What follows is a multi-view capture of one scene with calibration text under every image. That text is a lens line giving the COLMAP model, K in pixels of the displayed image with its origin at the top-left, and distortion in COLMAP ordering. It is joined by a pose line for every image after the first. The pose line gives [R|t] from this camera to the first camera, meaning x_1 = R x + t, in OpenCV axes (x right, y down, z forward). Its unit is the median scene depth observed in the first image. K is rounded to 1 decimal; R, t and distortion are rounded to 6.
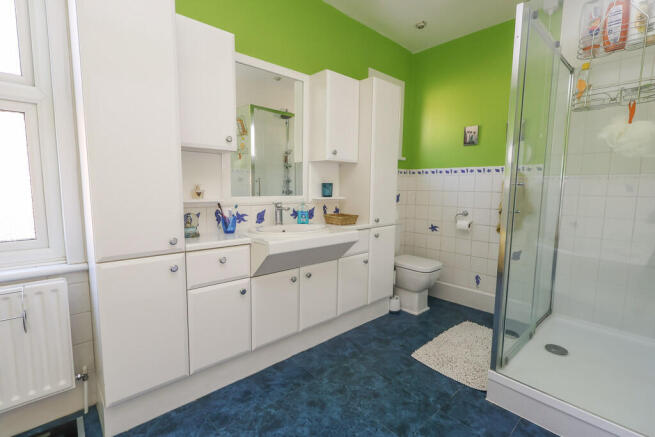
lens RADIAL K [[303.1, 0, 326.9], [0, 303.1, 221.0], [0, 0, 1]] dist [-0.003814, -0.000233]
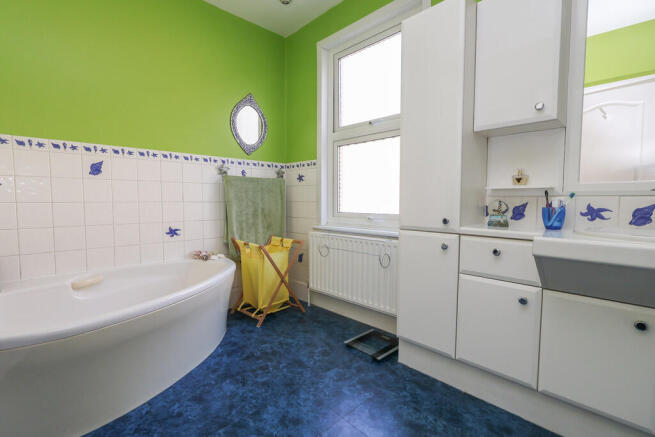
lens RADIAL K [[303.1, 0, 327.1], [0, 303.1, 215.8], [0, 0, 1]] dist [-0.003814, -0.000233]
pose [[0.020210, 0.048586, -0.998615, 0.511640], [-0.110203, 0.992841, 0.046075, 0.040872], [0.993704, 0.109119, 0.025419, 0.501079]]
